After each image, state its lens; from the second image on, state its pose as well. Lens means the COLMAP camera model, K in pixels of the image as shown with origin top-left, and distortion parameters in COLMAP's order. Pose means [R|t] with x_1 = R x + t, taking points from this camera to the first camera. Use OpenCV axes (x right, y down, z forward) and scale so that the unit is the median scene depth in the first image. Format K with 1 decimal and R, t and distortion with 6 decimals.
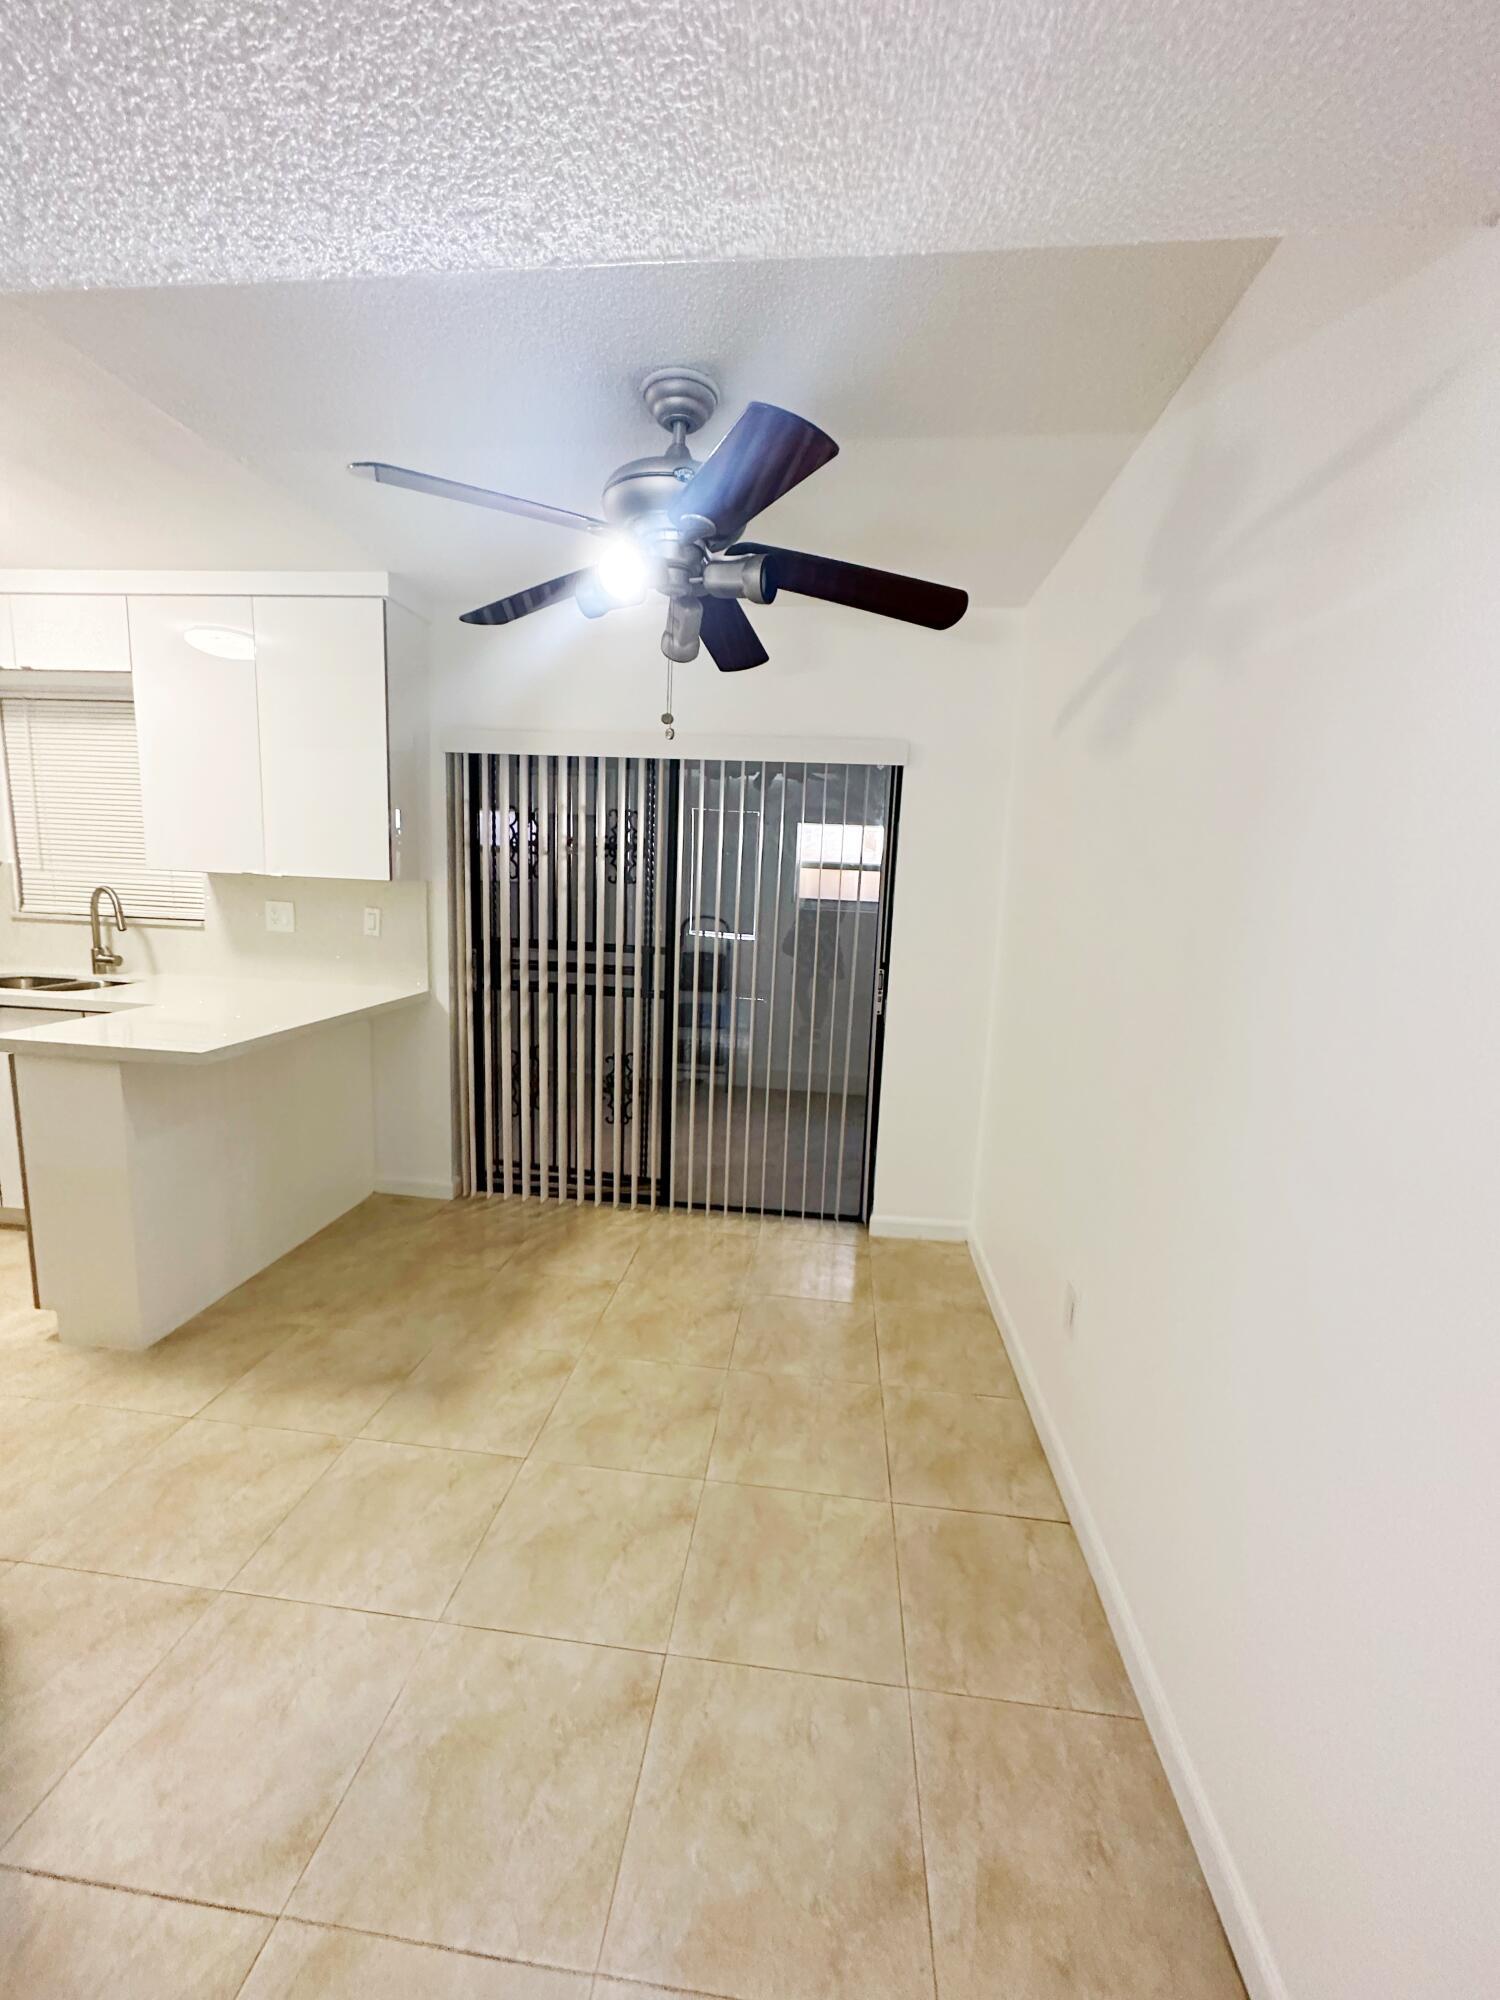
lens RADIAL K [[803.3, 0, 743.8], [0, 803.3, 1002.0], [0, 0, 1]] dist [-0.002395, 0.000714]
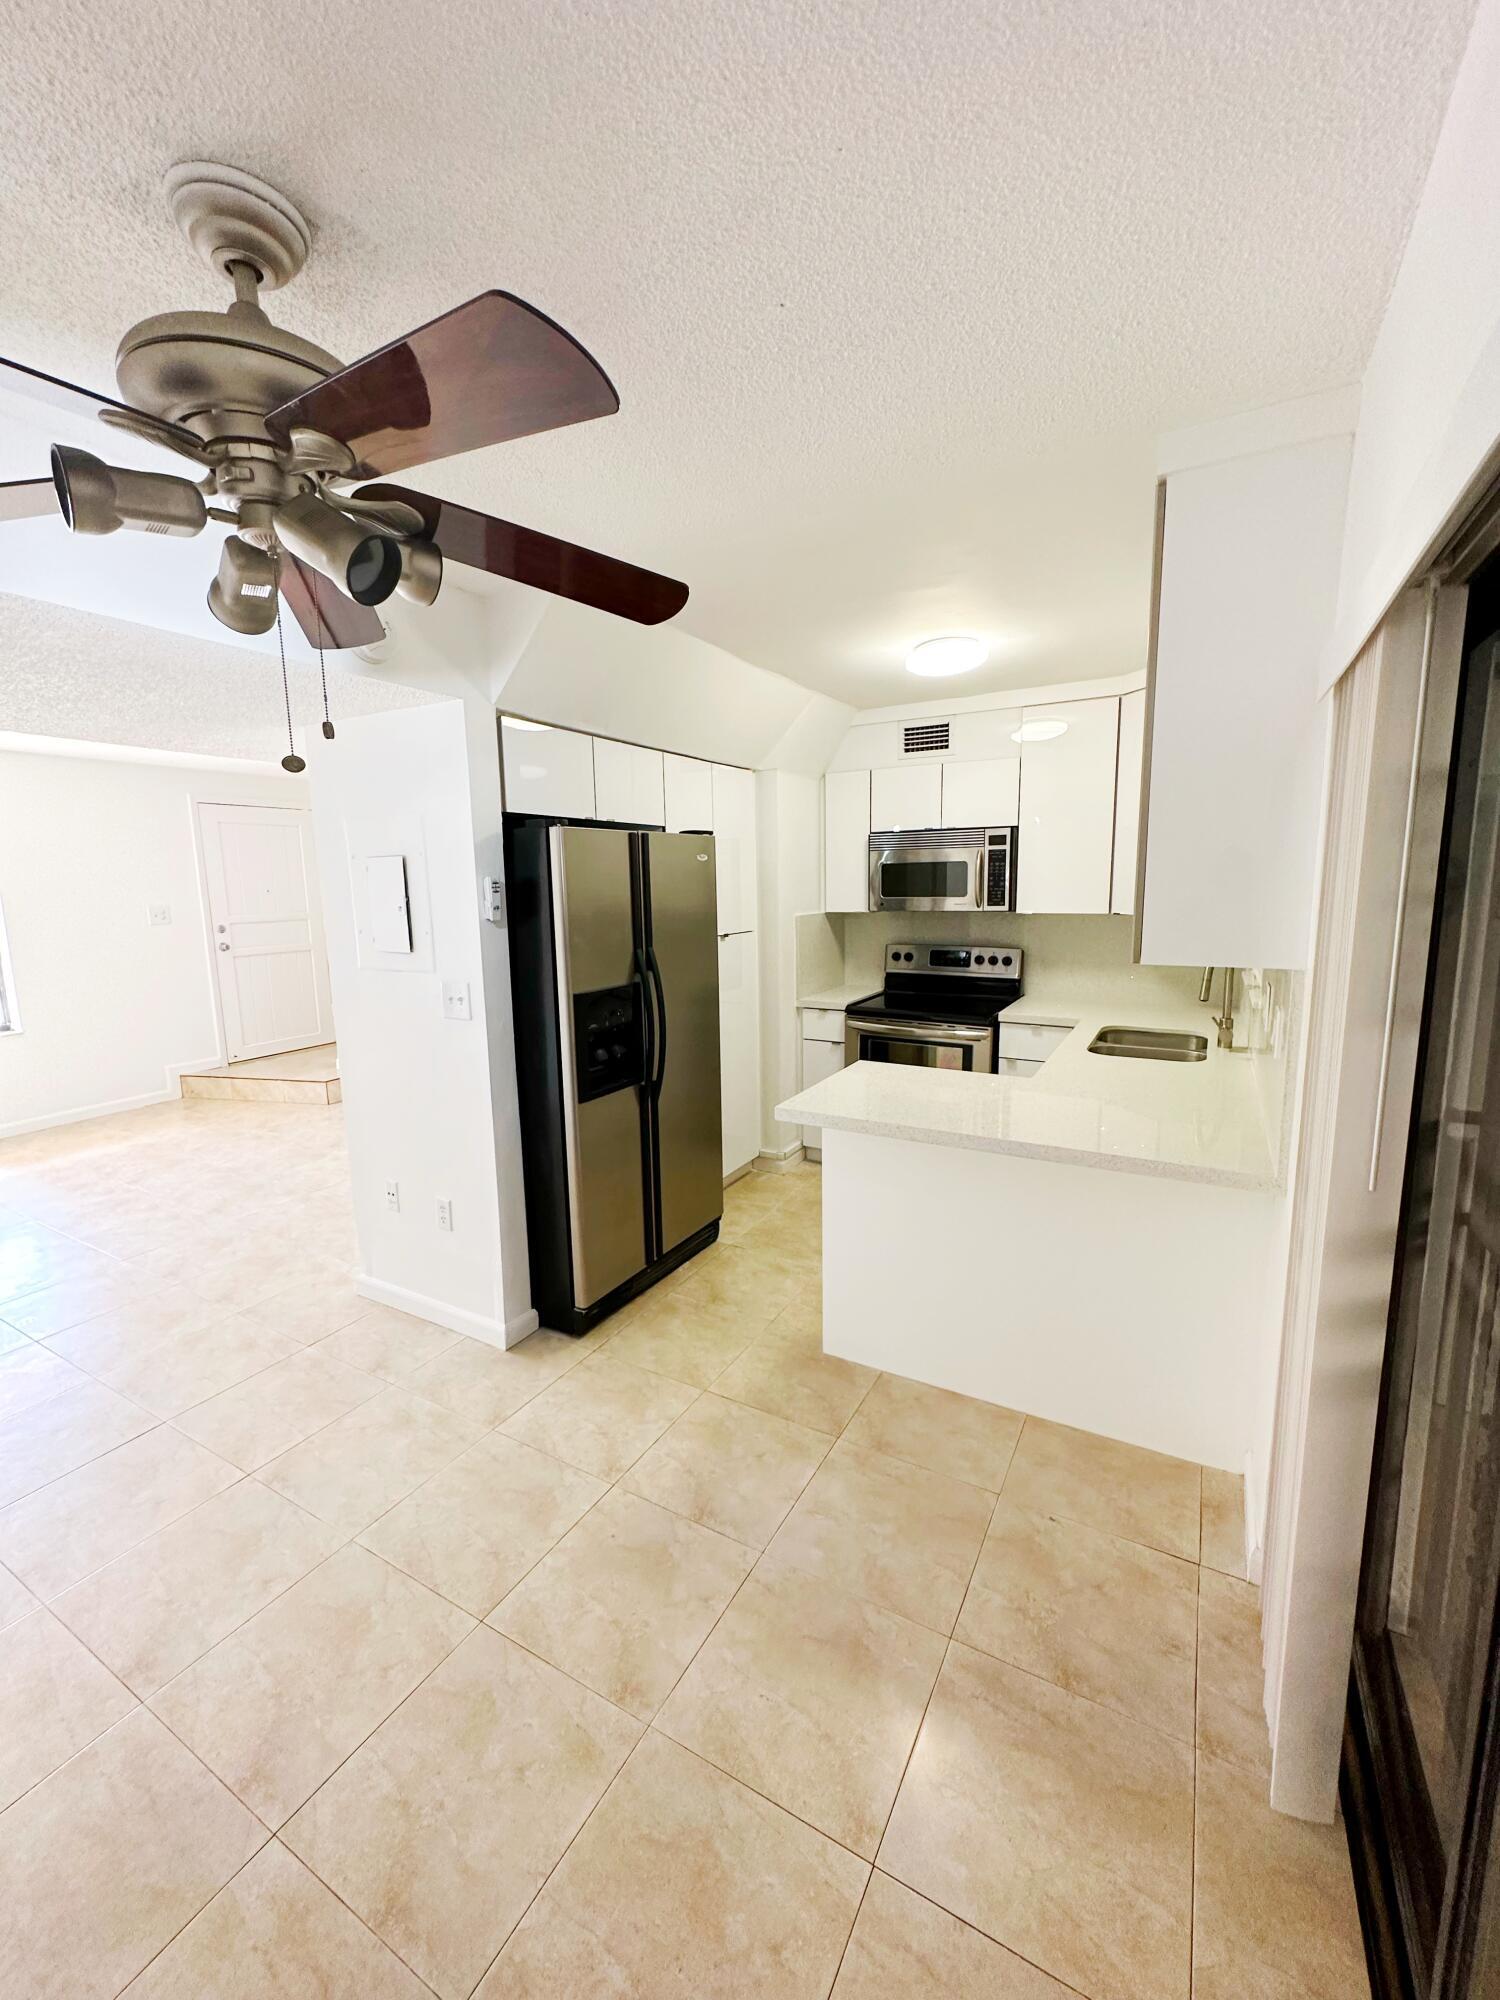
lens RADIAL K [[803.3, 0, 747.5], [0, 803.3, 995.4], [0, 0, 1]] dist [-0.002395, 0.000714]
pose [[-0.394726, 0.100181, -0.913321, 0.287328], [-0.139980, 0.975877, 0.167540, -0.237806], [0.908073, 0.193979, -0.371180, 1.216002]]
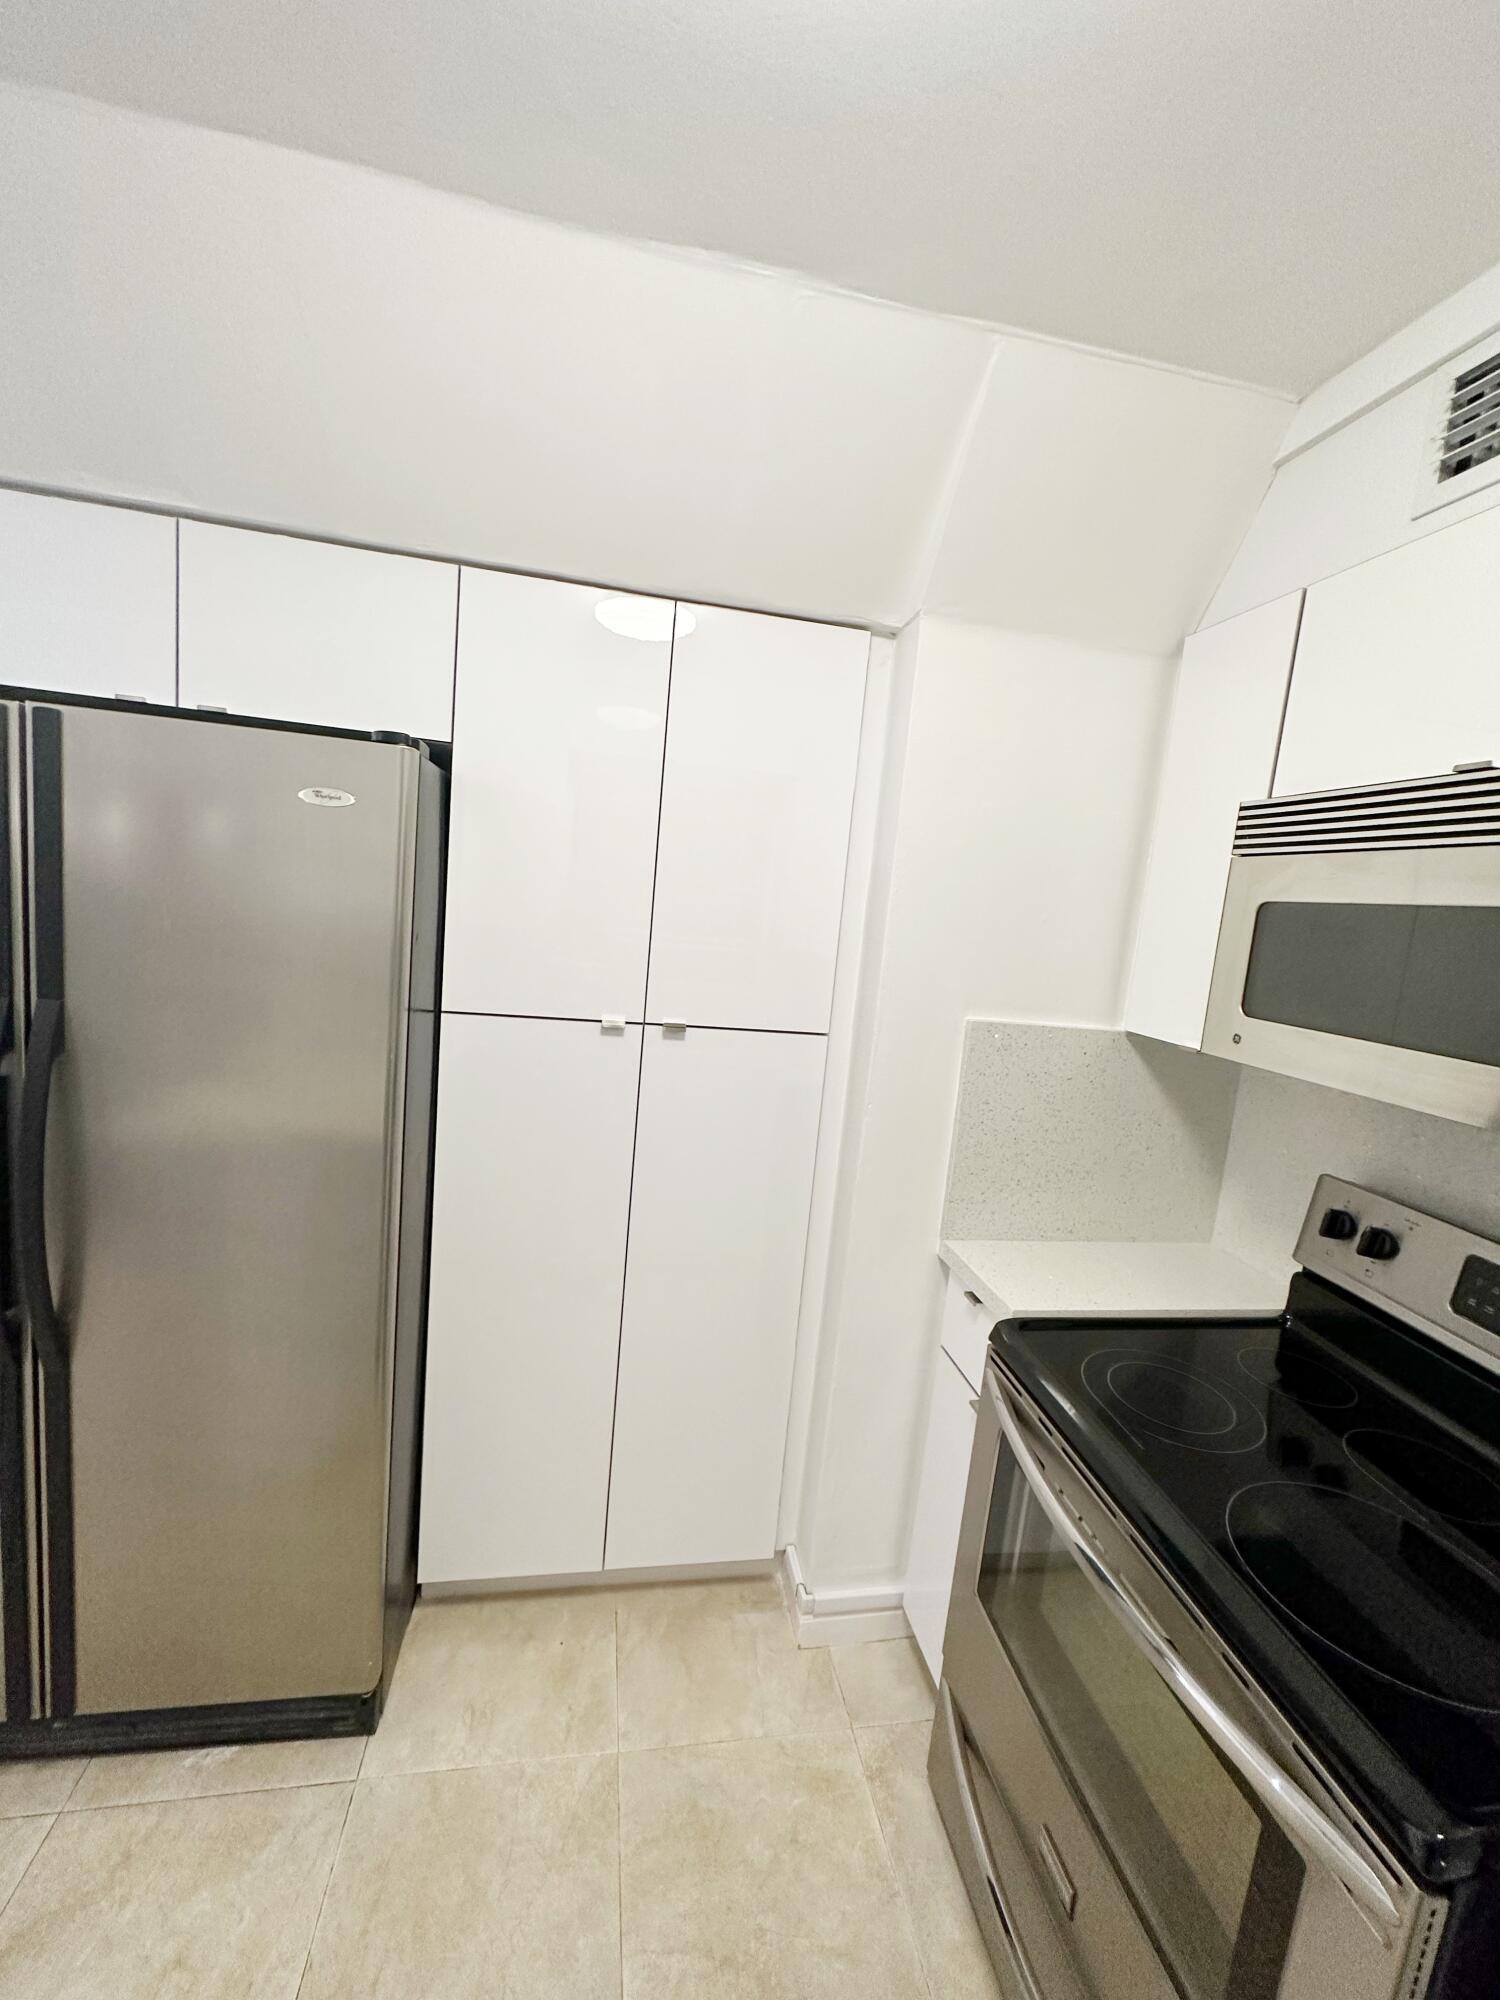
lens RADIAL K [[803.3, 0, 747.6], [0, 803.3, 1001.2], [0, 0, 1]] dist [-0.002395, 0.000714]
pose [[-0.948874, -0.090029, -0.302545, -1.042108], [-0.173415, 0.949545, 0.261325, -0.282705], [0.263753, 0.300430, -0.916611, 1.169769]]
